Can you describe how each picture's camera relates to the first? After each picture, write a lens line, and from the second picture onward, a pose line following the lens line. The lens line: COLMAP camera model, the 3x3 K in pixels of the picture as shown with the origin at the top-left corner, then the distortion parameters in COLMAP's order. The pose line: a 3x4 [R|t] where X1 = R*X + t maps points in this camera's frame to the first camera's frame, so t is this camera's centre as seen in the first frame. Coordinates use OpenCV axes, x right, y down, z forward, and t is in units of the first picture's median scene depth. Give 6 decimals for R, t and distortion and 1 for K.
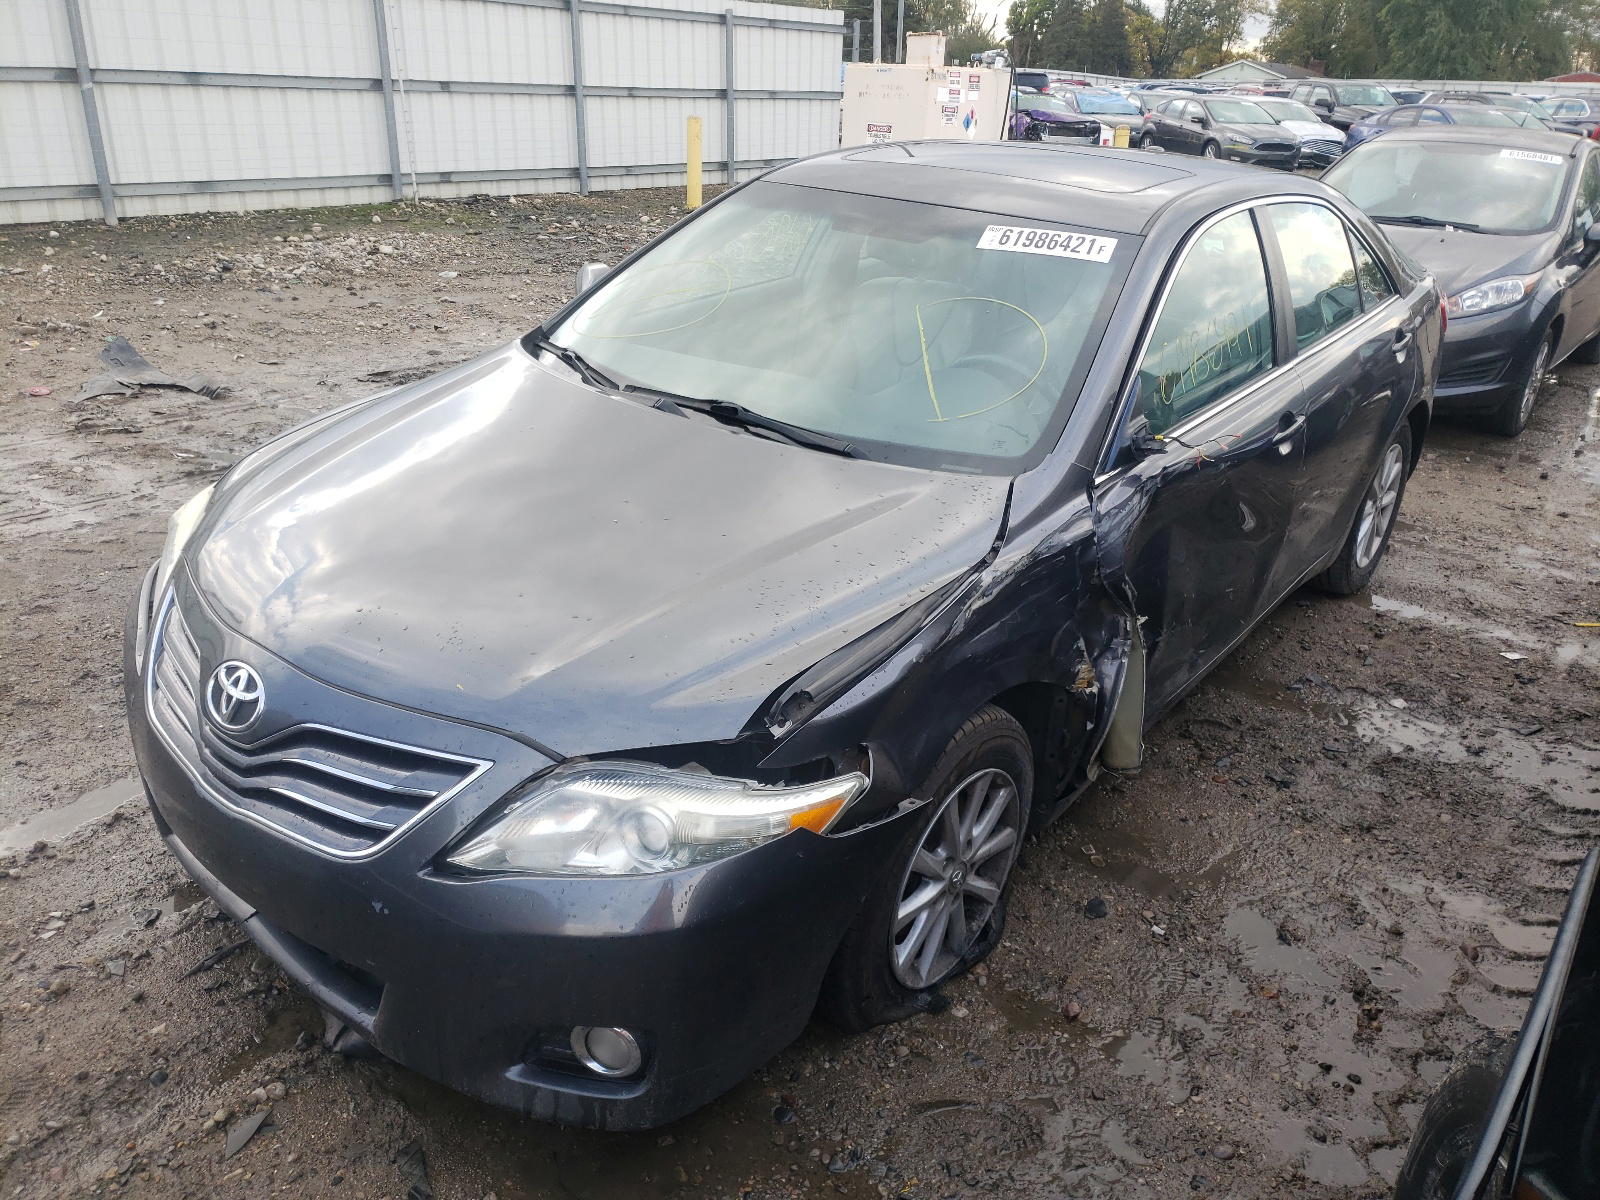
lens RADIAL K [[1315.4, 0, 800.0], [0, 1315.4, 600.0], [0, 0, 1]] dist [0.095225, -0.182786]
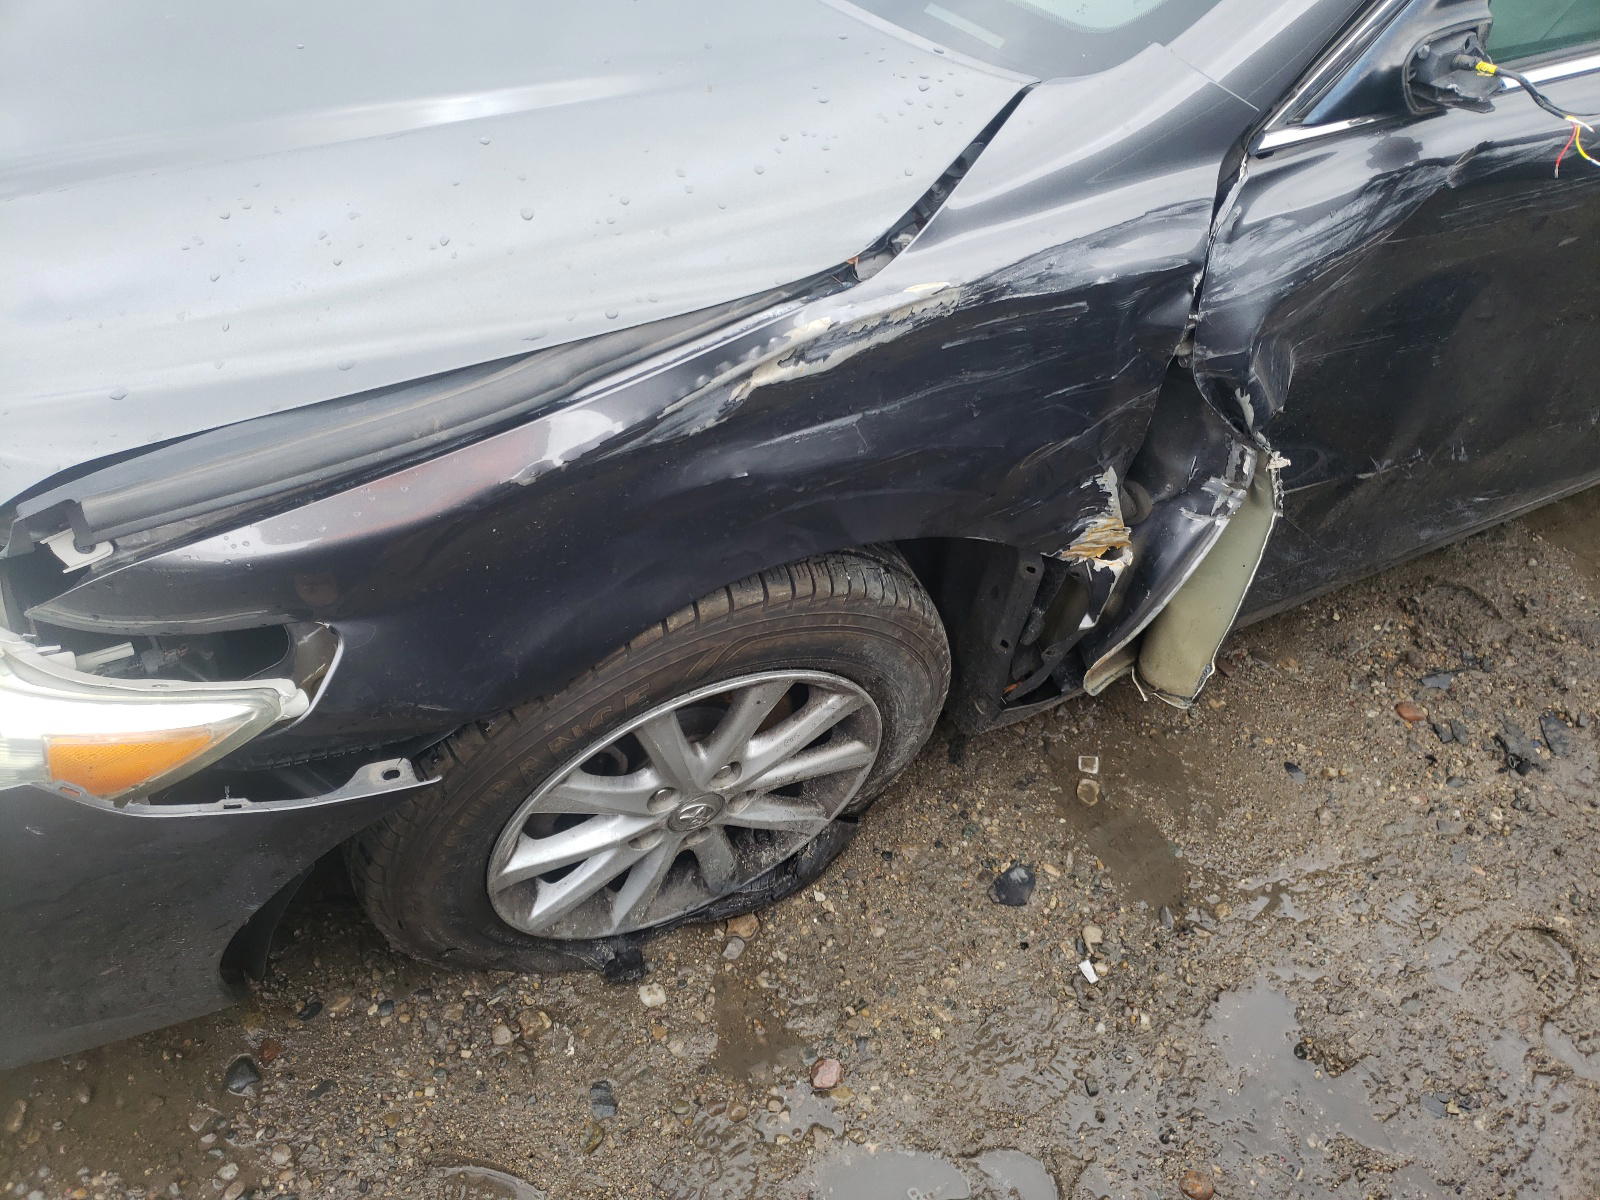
lens RADIAL K [[1315.4, 0, 800.0], [0, 1315.4, 600.0], [0, 0, 1]] dist [0.095225, -0.182786]
pose [[0.907086, 0.361201, -0.216171, 0.238533], [-0.247757, 0.873275, 0.419532, -0.104808], [0.340312, -0.326994, 0.881625, 0.545066]]
